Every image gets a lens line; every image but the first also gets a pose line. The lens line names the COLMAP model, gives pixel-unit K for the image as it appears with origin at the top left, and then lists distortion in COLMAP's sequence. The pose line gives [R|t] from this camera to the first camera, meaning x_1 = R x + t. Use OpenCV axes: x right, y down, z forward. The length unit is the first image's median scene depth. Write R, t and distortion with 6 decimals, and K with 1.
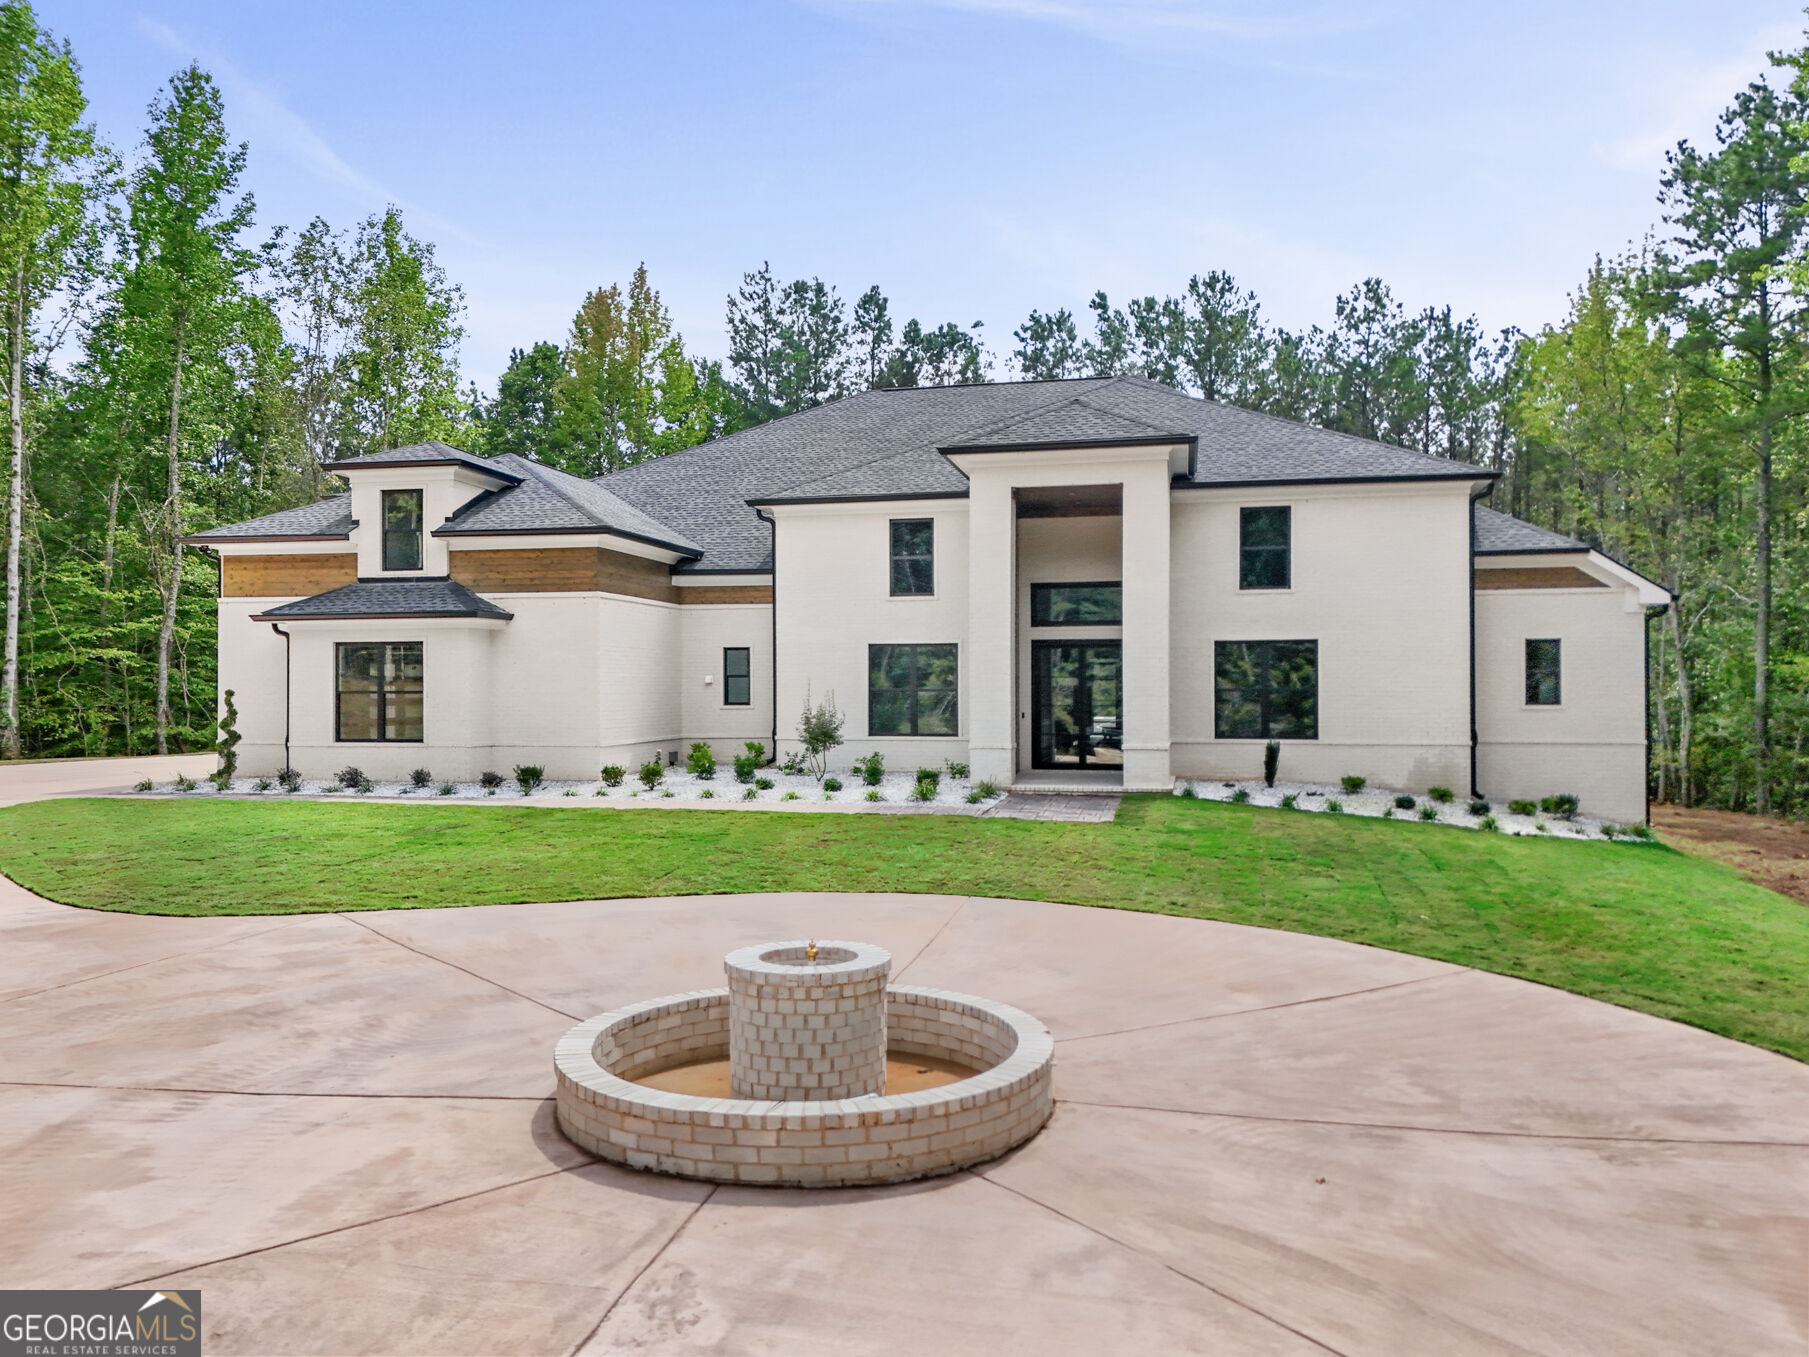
lens RADIAL K [[1309.2, 0, 908.9], [0, 1309.2, 640.6], [0, 0, 1]] dist [0.056694, -0.038488]
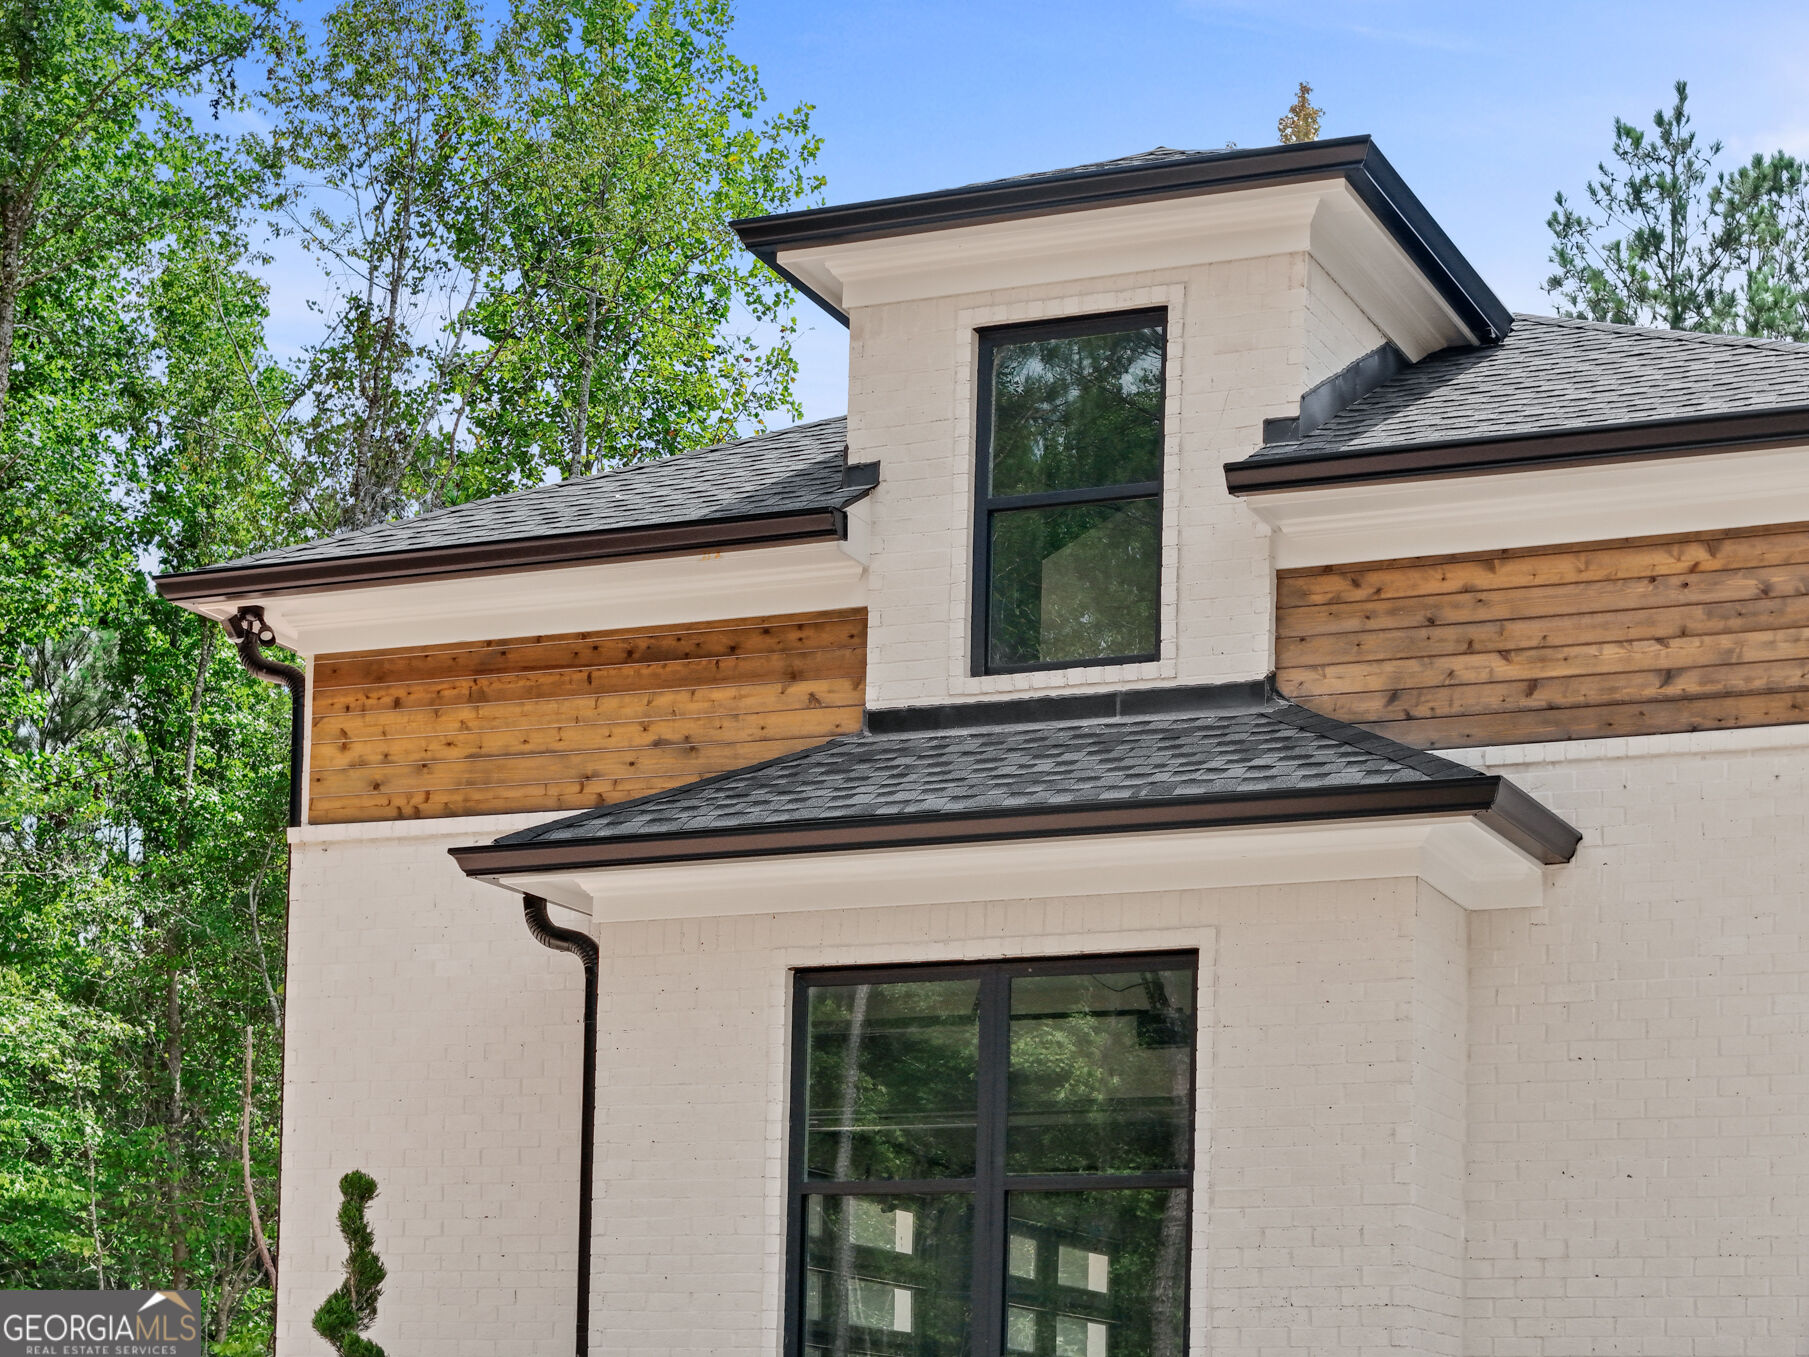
lens RADIAL K [[3925.0, 0, 904.5], [0, 3925.0, 678.5], [0, 0, 1]] dist [-0.452203, -0.026238]
pose [[0.975572, -0.020073, -0.218763, -0.265526], [-0.023275, 0.980767, -0.193788, 0.080501], [0.218445, 0.194145, 0.956342, 0.352783]]
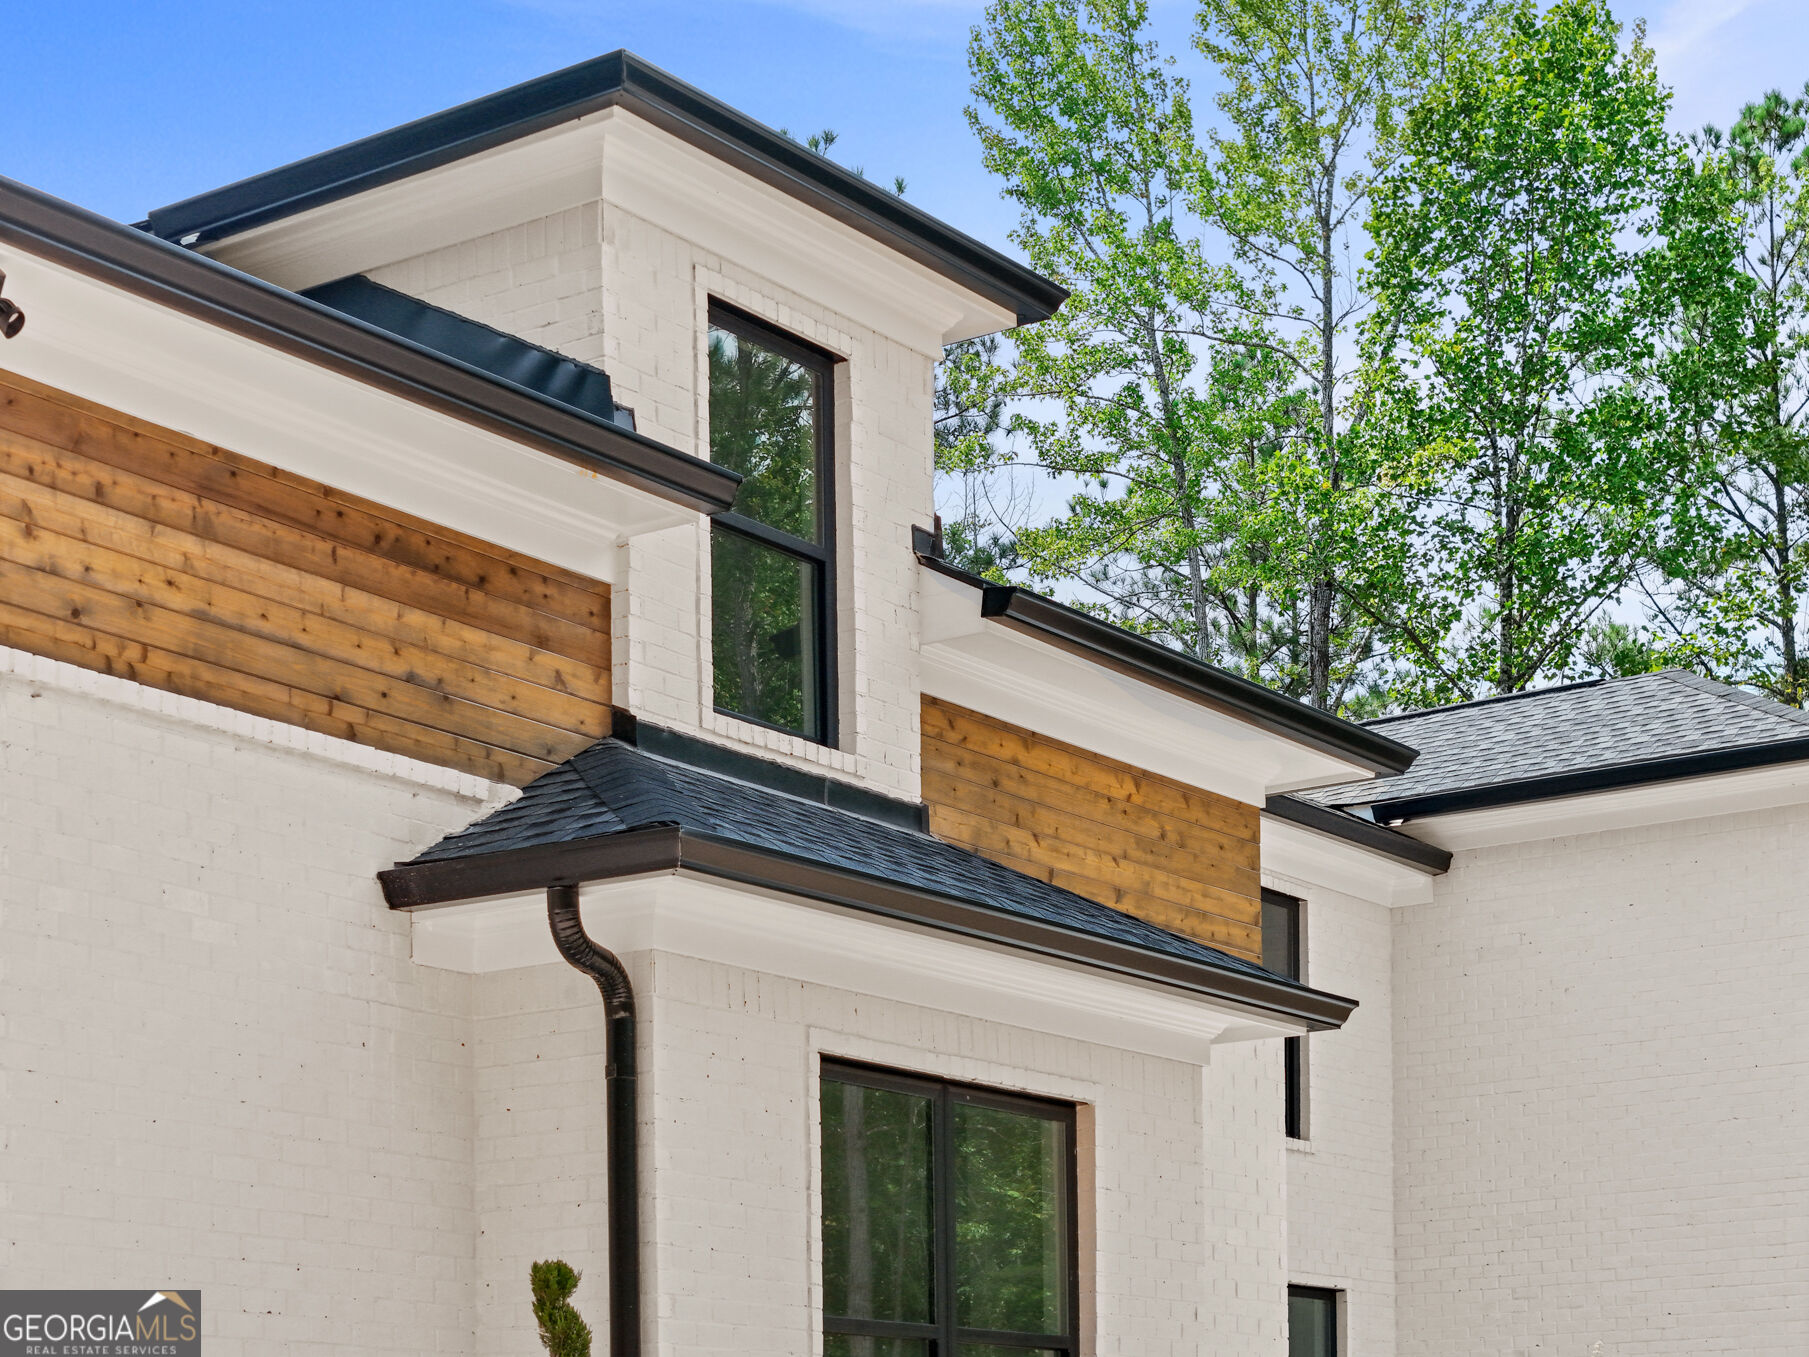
lens RADIAL K [[3851.7, 0, 904.5], [0, 3851.7, 678.5], [0, 0, 1]] dist [-1.082764, 7.336925]
pose [[0.331385, 0.220886, 0.917275, -0.905859], [-0.002255, 0.972392, -0.233344, 0.071824], [-0.943493, 0.075259, 0.322734, 0.805730]]
